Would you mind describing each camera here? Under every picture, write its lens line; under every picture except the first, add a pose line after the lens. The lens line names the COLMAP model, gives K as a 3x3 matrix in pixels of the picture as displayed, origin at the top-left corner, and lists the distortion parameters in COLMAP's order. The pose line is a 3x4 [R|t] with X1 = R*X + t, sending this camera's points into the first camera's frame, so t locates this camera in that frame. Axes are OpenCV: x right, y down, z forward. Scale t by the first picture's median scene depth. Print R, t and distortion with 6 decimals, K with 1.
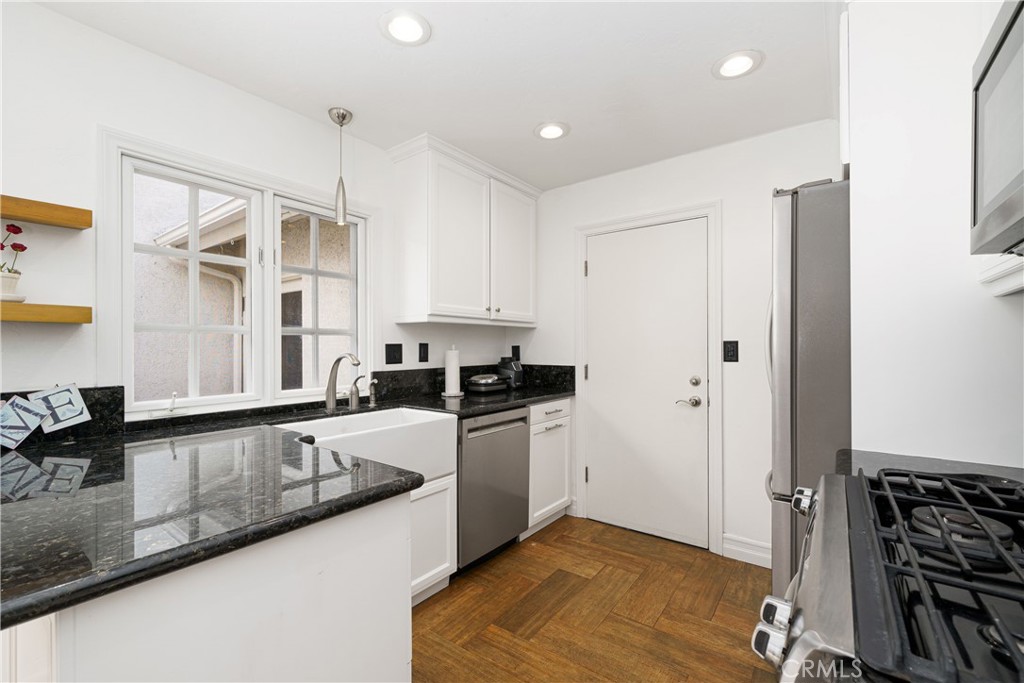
lens RADIAL K [[435.3, 0, 510.5], [0, 435.3, 344.1], [0, 0, 1]] dist [0.000117, -0.000258]
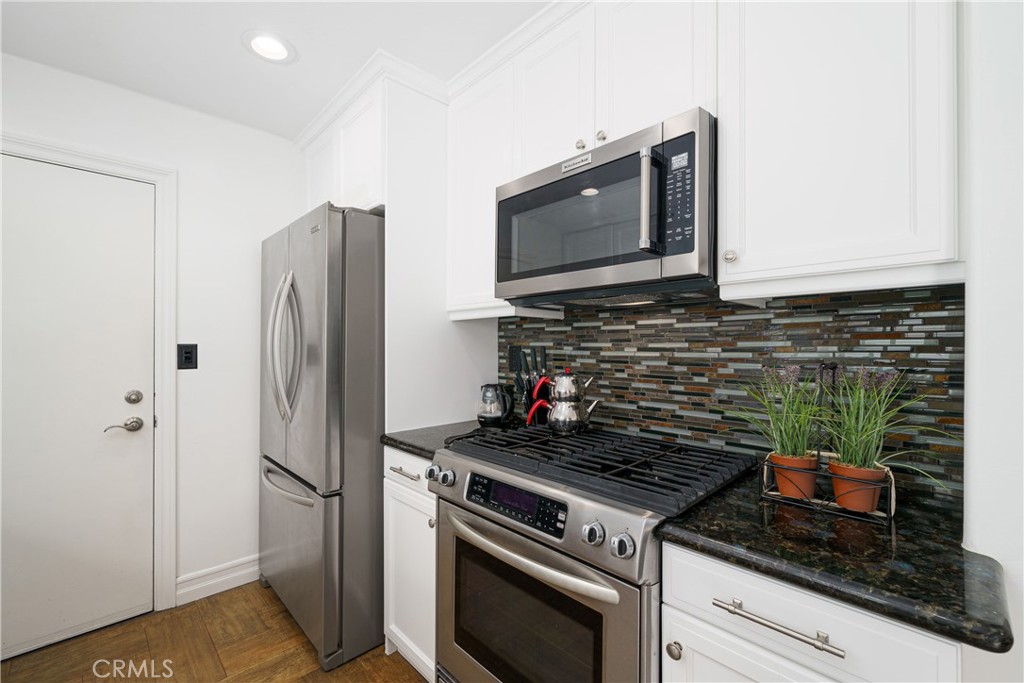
lens RADIAL K [[435.3, 0, 510.5], [0, 435.3, 344.1], [0, 0, 1]] dist [0.000117, -0.000258]
pose [[0.158335, 0.005068, 0.987372, -0.225588], [-0.005854, 0.999974, -0.004194, -0.007520], [-0.987368, -0.005116, 0.158360, 0.253392]]
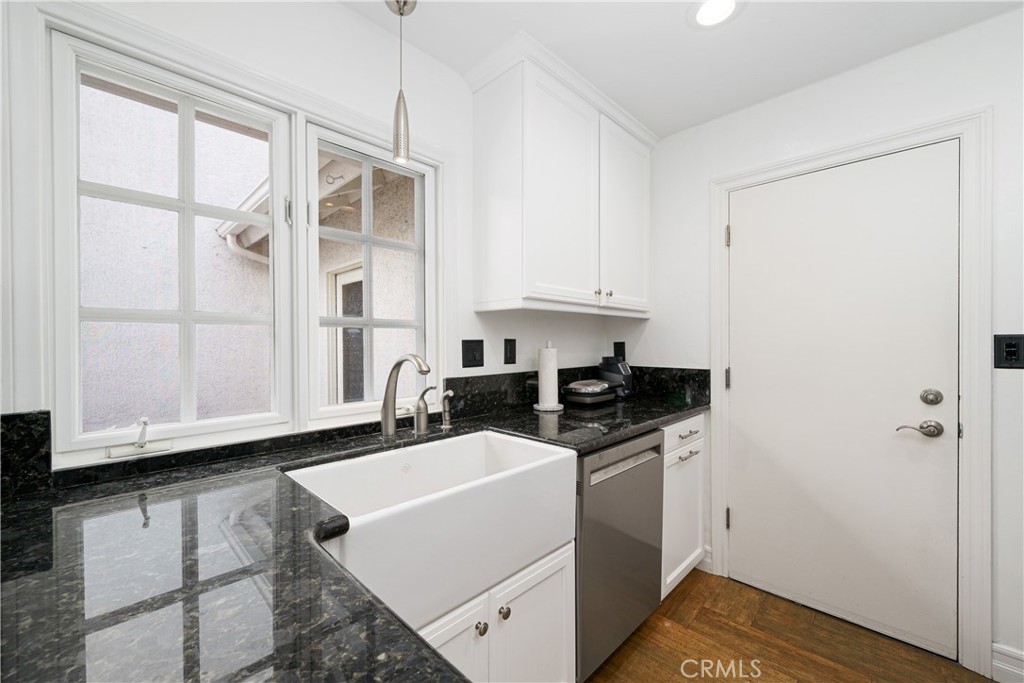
lens RADIAL K [[406.1, 0, 510.9], [0, 406.1, 344.7], [0, 0, 1]] dist [-0.001488, 0.000541]
pose [[0.992122, 0.000556, -0.125277, -0.124543], [0.000941, 0.999929, 0.011893, -0.000440], [0.125274, -0.011917, 0.992051, 0.344655]]
